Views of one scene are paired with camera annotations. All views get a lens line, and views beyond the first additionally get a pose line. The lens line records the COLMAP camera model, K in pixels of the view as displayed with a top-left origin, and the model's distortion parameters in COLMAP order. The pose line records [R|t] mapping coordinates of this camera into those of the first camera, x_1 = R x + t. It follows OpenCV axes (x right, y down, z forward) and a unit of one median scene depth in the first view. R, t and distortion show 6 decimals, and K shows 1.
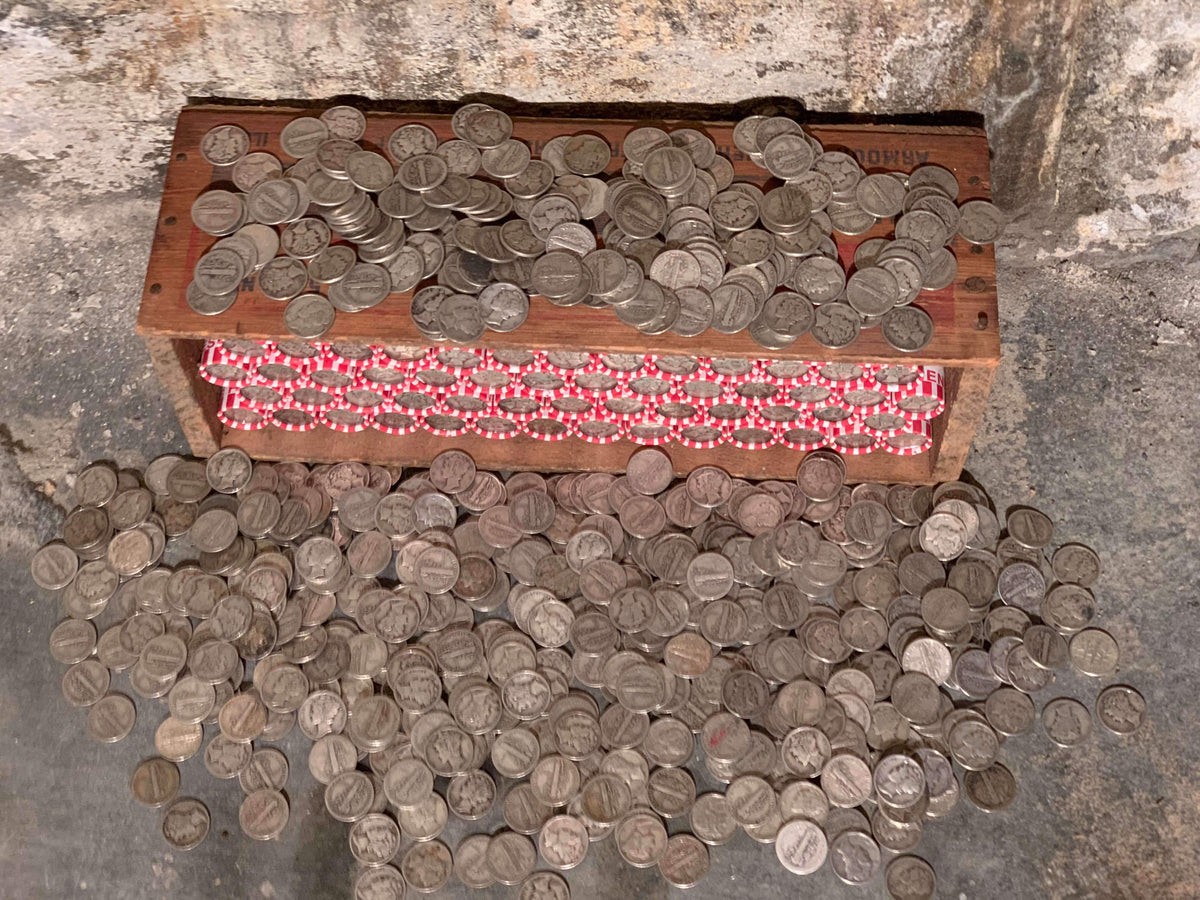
lens RADIAL K [[1820.2, 0, 594.2], [0, 1820.2, 426.1], [0, 0, 1]] dist [-0.175812, 2.425255]
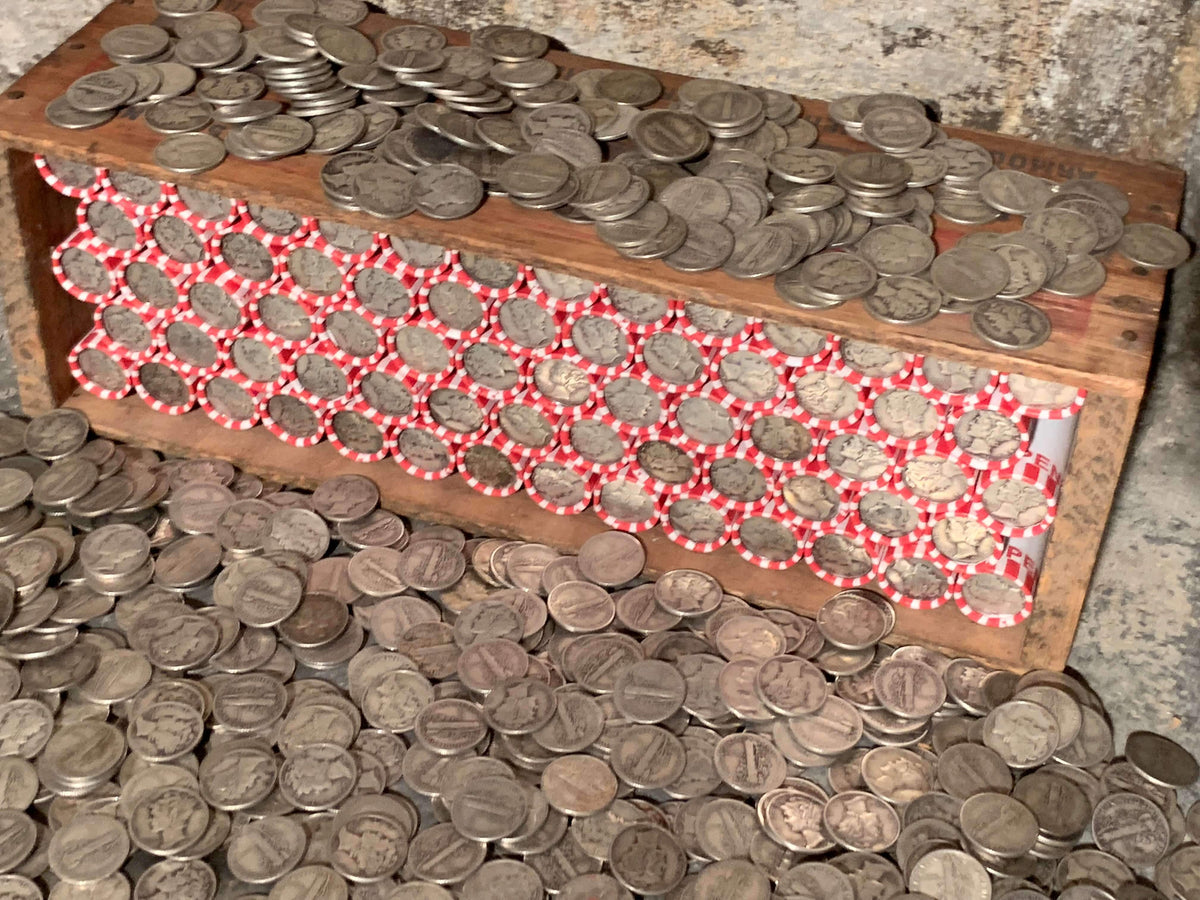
lens RADIAL K [[1836.4, 0, 597.7], [0, 1836.4, 424.7], [0, 0, 1]] dist [0.246102, -0.938362]
pose [[0.960208, 0.218627, -0.173792, 0.140506], [-0.268355, 0.894630, -0.357244, 0.238782], [0.077376, 0.389666, 0.917700, 0.348503]]
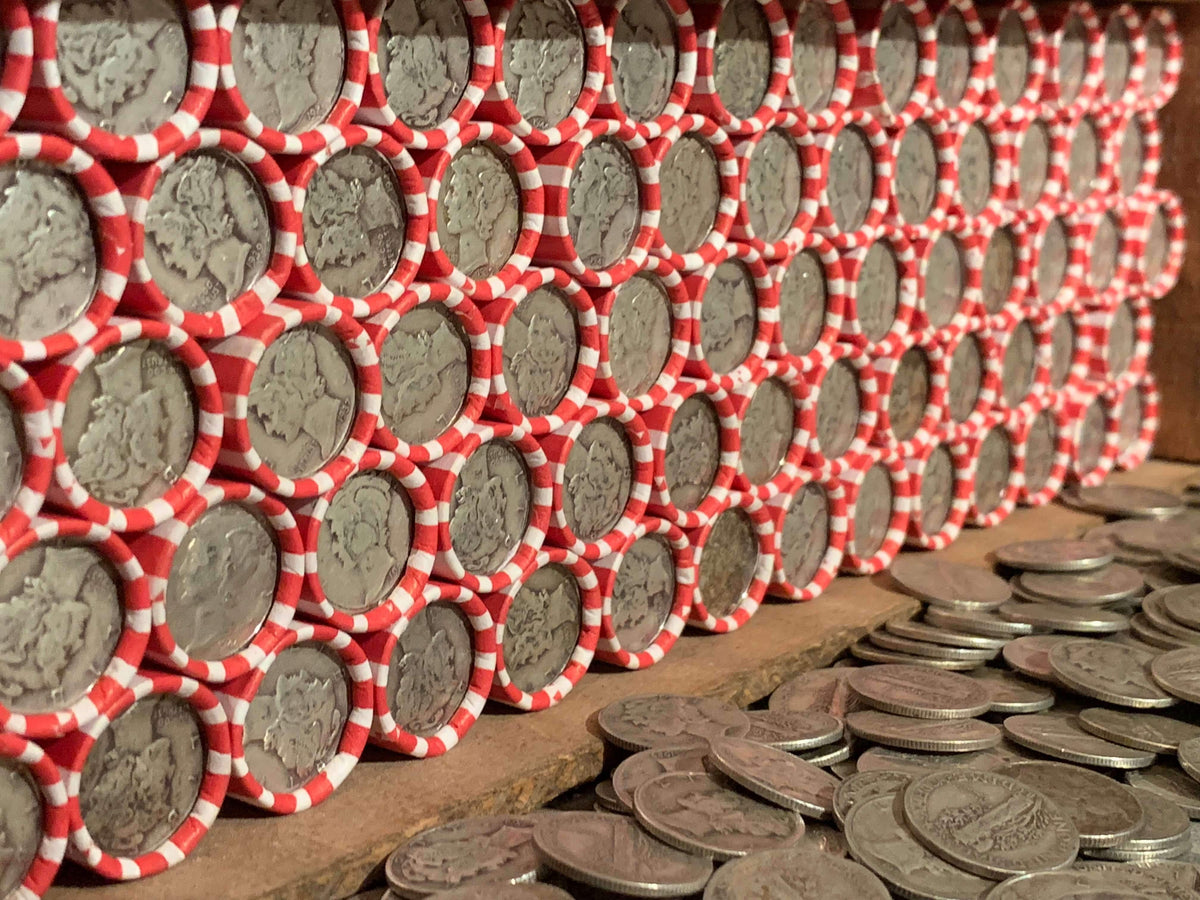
lens RADIAL K [[1859.5, 0, 596.2], [0, 1859.5, 427.5], [0, 0, 1]] dist [0.245034, -1.038374]
pose [[0.566368, -0.125454, 0.814548, -0.345944], [0.714798, 0.566736, -0.409724, 0.120253], [-0.410232, 0.814292, 0.410656, 0.867556]]
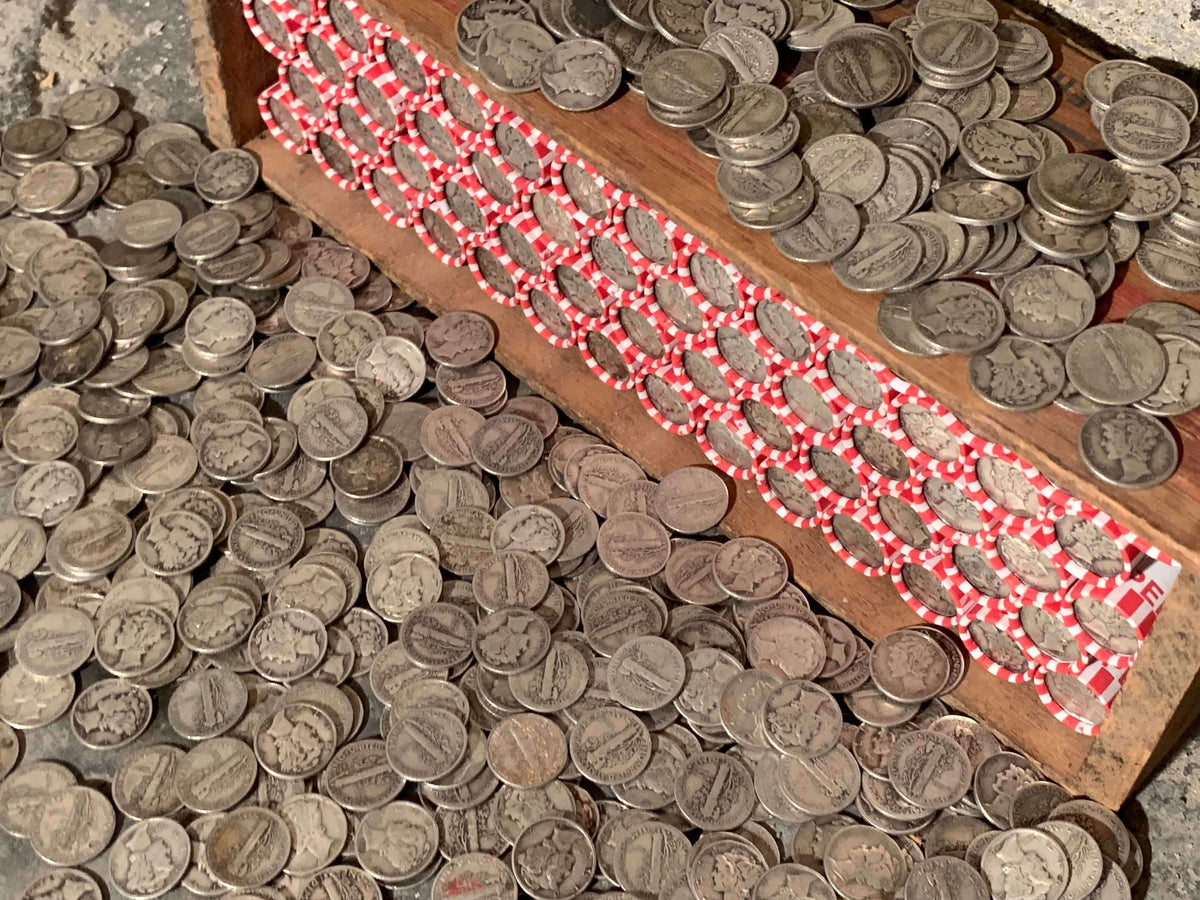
lens RADIAL K [[1836.4, 0, 597.7], [0, 1836.4, 424.7], [0, 0, 1]] dist [0.246102, -0.938362]
pose [[0.769956, 0.535332, -0.347257, 0.218404], [-0.580597, 0.813514, -0.033215, 0.045256], [0.264718, 0.227190, 0.937181, 0.405765]]
